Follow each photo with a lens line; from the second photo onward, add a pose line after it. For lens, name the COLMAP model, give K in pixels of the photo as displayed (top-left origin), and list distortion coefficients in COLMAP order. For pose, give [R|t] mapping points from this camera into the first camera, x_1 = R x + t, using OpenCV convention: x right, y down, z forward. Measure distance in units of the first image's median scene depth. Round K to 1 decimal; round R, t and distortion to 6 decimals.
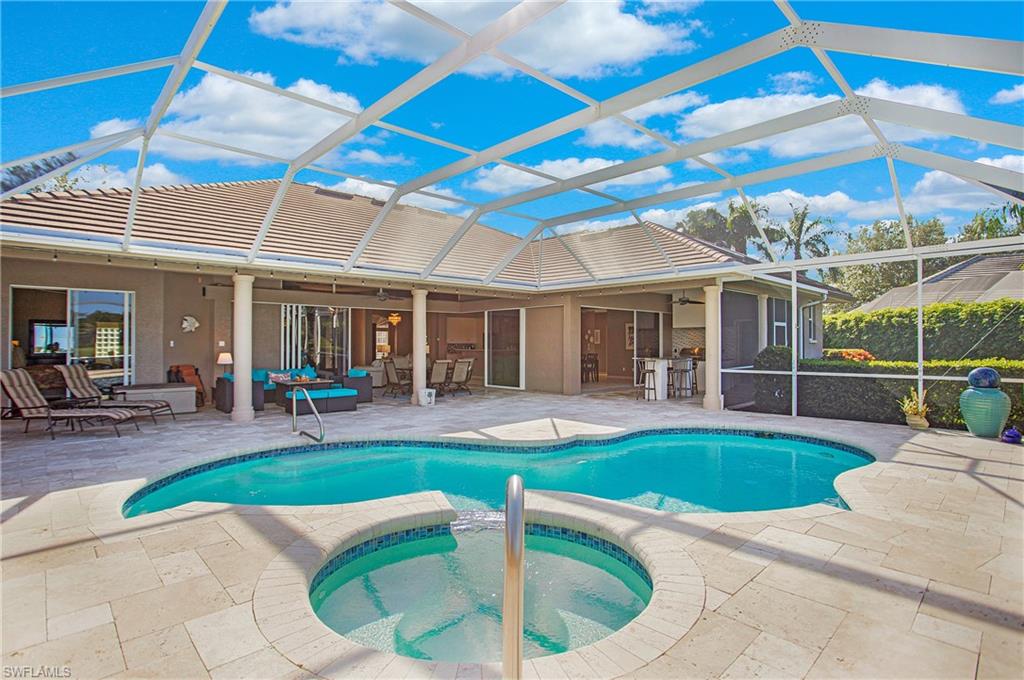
lens RADIAL K [[501.7, 0, 512.0], [0, 501.7, 340.0], [0, 0, 1]] dist [-0.033313, -0.000015]
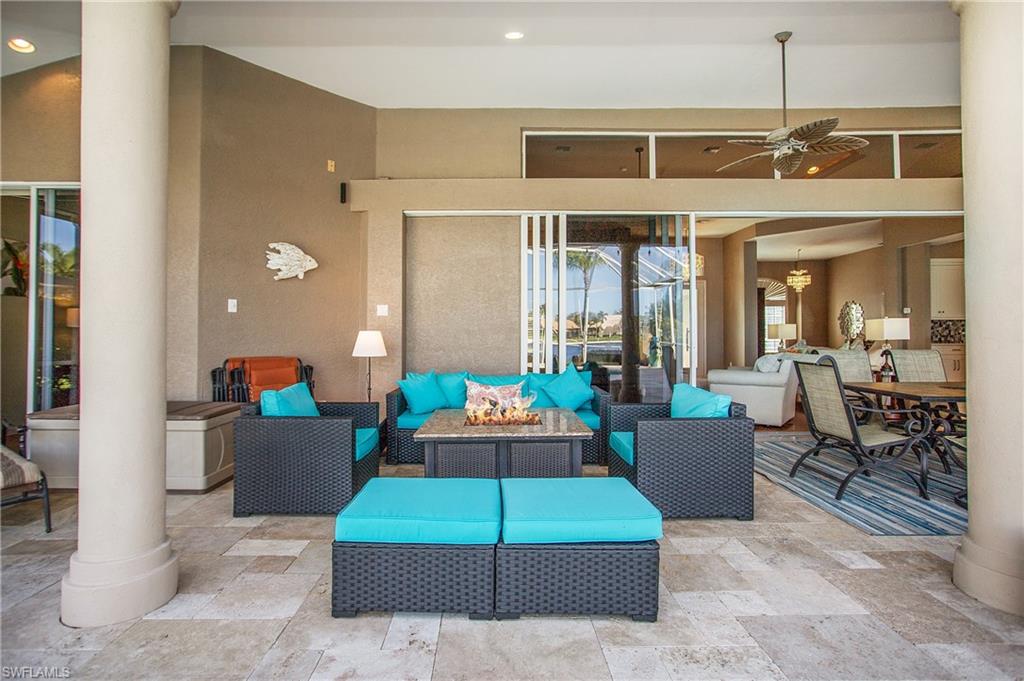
lens RADIAL K [[501.7, 0, 512.0], [0, 501.7, 340.5], [0, 0, 1]] dist [-0.033313, -0.000015]
pose [[0.742420, 0.000153, -0.669934, -0.186717], [0.011021, 0.999862, 0.012442, 0.027904], [0.669844, -0.016621, 0.742316, 0.684036]]
